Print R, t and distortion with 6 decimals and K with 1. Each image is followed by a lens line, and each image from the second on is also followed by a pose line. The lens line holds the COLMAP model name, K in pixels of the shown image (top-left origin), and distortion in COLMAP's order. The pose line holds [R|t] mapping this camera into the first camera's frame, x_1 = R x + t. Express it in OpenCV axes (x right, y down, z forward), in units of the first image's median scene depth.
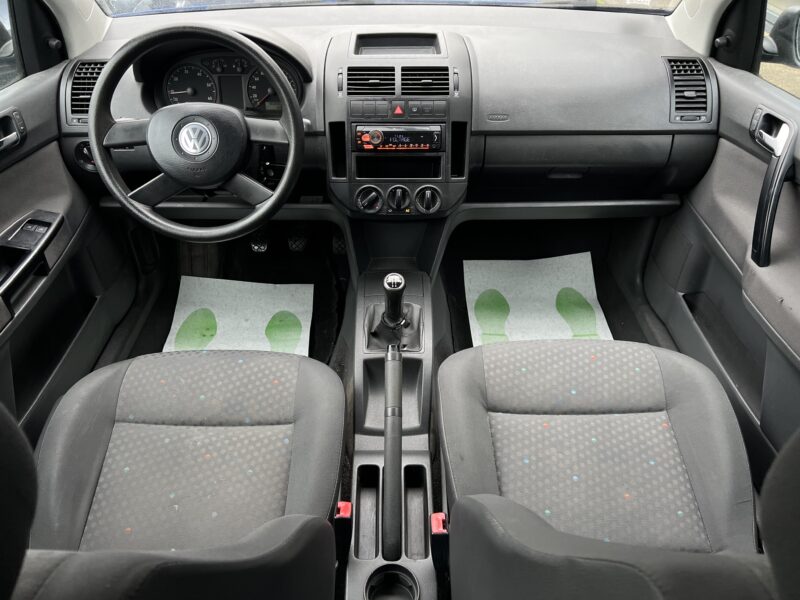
lens RADIAL K [[593.8, 0, 400.0], [0, 593.8, 300.0], [0, 0, 1]] dist [0.059051, -0.078195]
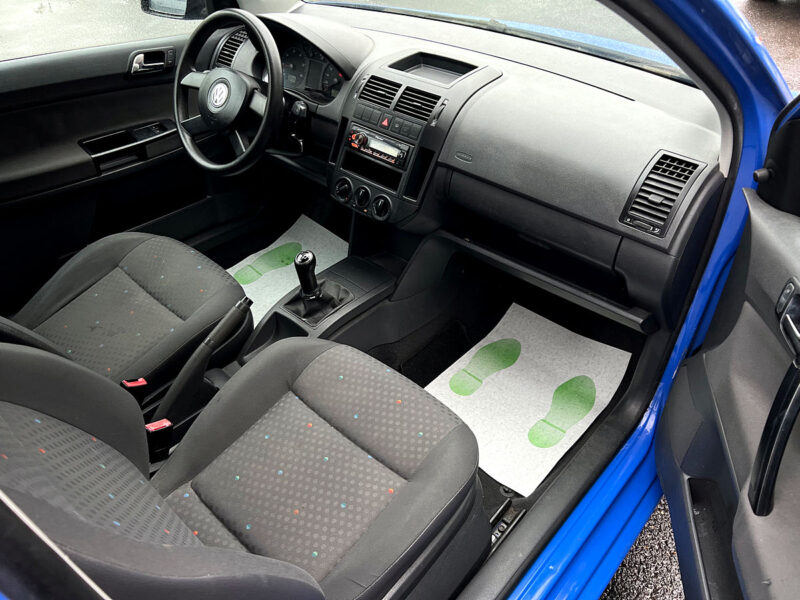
lens RADIAL K [[593.8, 0, 400.0], [0, 593.8, 300.0], [0, 0, 1]] dist [0.059051, -0.078195]
pose [[0.740774, 0.422707, -0.522085, 0.723837], [-0.425977, 0.896541, 0.121478, -0.167650], [0.519421, 0.132409, 0.844198, 0.128580]]
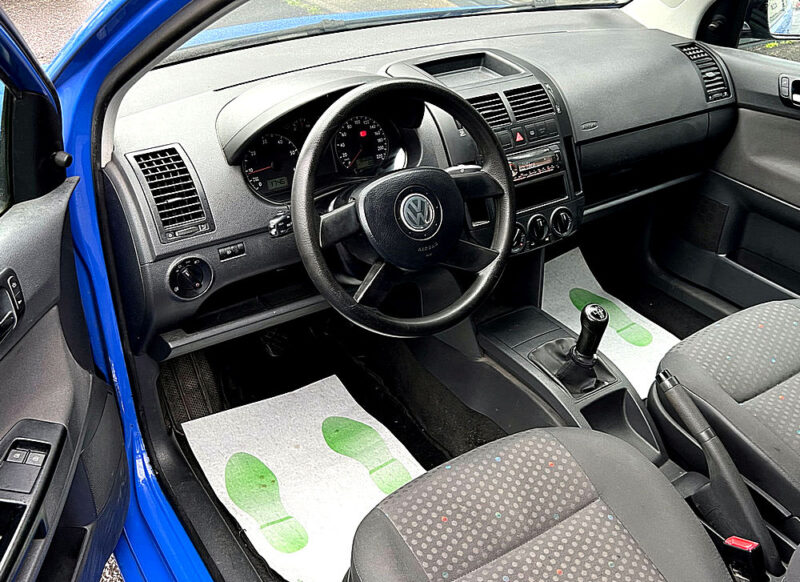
lens RADIAL K [[782.5, 0, 400.0], [0, 782.5, 291.0], [0, 0, 1]] dist [0.019462, -0.001426]
pose [[0.829934, -0.277703, 0.483829, -0.791778], [0.319213, 0.947676, -0.003624, -0.147072], [-0.457507, 0.157452, 0.875155, 0.072120]]
